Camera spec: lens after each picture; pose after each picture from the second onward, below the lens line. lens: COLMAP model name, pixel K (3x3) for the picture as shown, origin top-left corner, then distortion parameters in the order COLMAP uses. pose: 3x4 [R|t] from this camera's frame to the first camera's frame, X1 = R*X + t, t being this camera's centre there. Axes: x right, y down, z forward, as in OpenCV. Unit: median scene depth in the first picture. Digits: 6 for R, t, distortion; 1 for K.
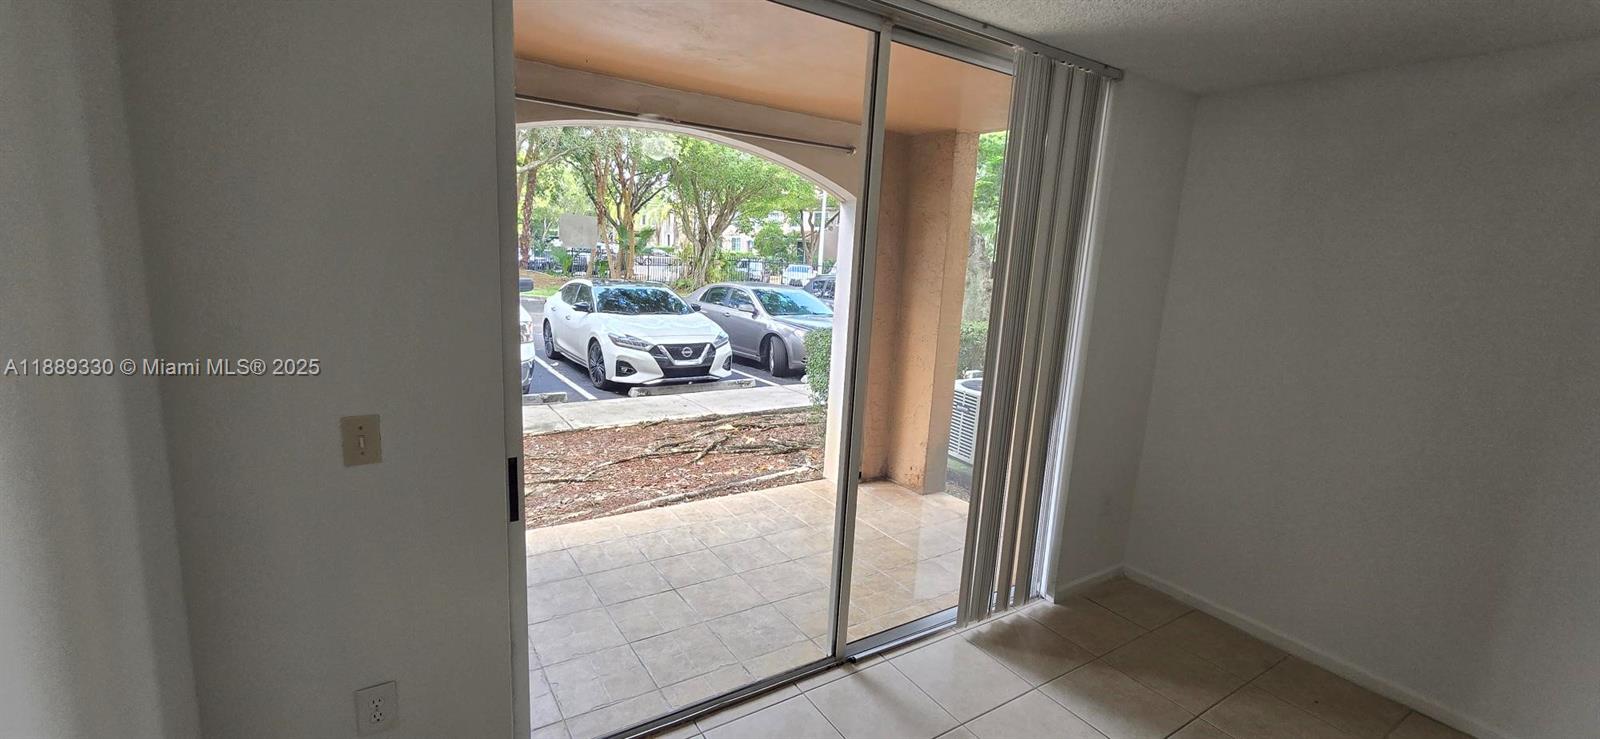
lens RADIAL K [[655.0, 0, 793.4], [0, 655.0, 370.2], [0, 0, 1]] dist [-0.002410, -0.000068]
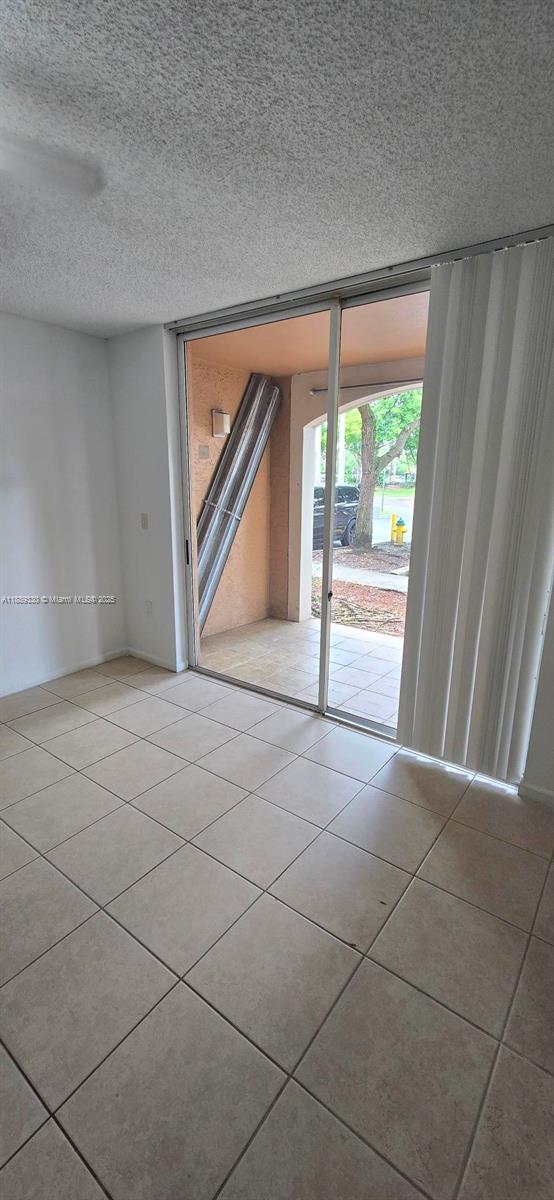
lens RADIAL K [[491.3, 0, 281.5], [0, 491.3, 601.0], [0, 0, 1]] dist [-0.002410, -0.000068]
pose [[0.340354, 0.182561, -0.922405, 0.336759], [-0.163785, 0.977486, 0.133029, 0.009904], [0.925923, 0.105799, 0.362592, 0.135667]]
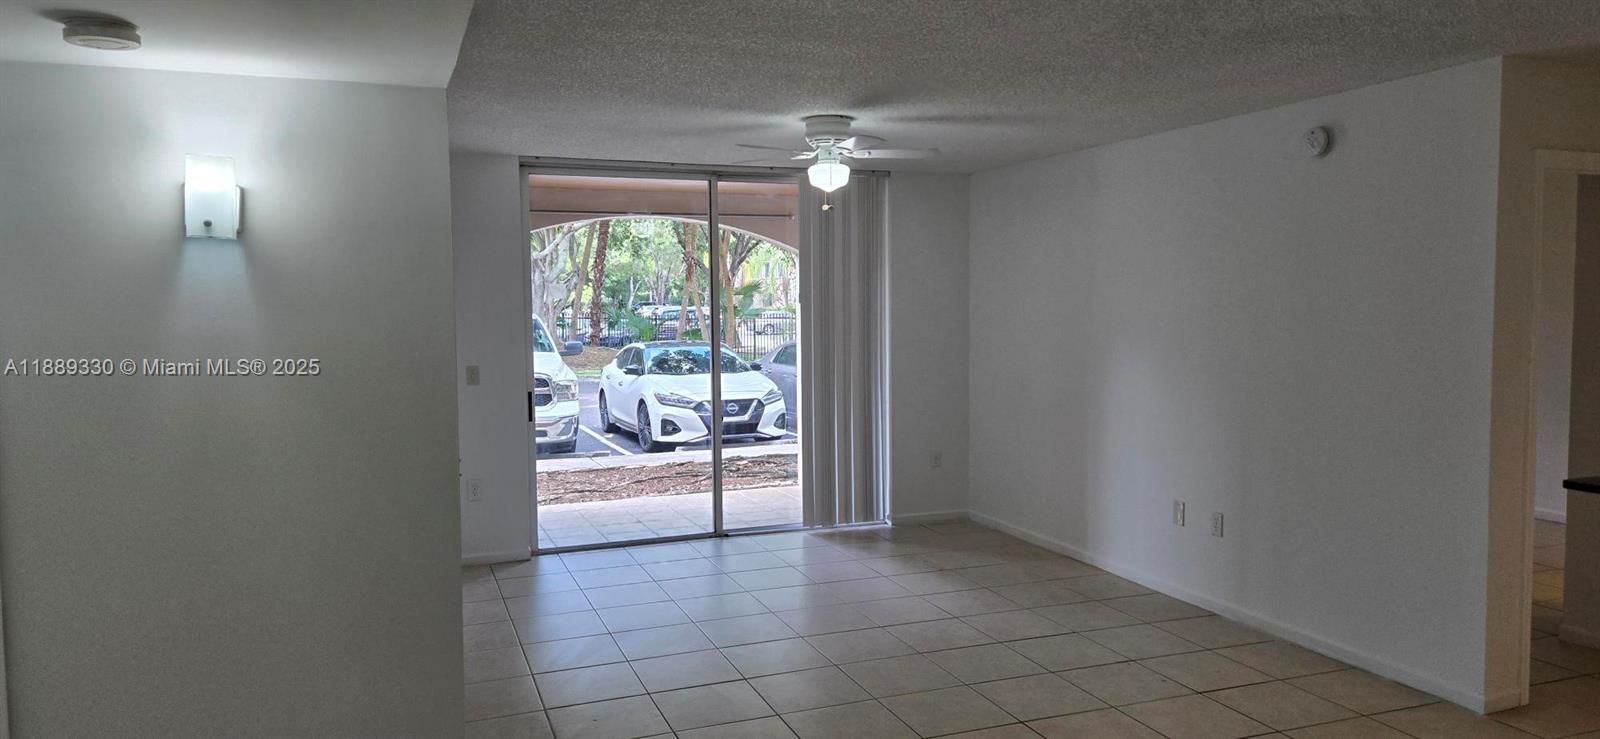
lens RADIAL K [[1079.8, 0, 807.4], [0, 1079.8, 359.6], [0, 0, 1]] dist [0.048201, -0.009552]
pose [[0.977514, -0.053948, -0.203854, 0.264899], [0.026543, 0.990511, -0.134849, 0.115319], [0.209195, 0.126406, 0.969670, -0.506895]]
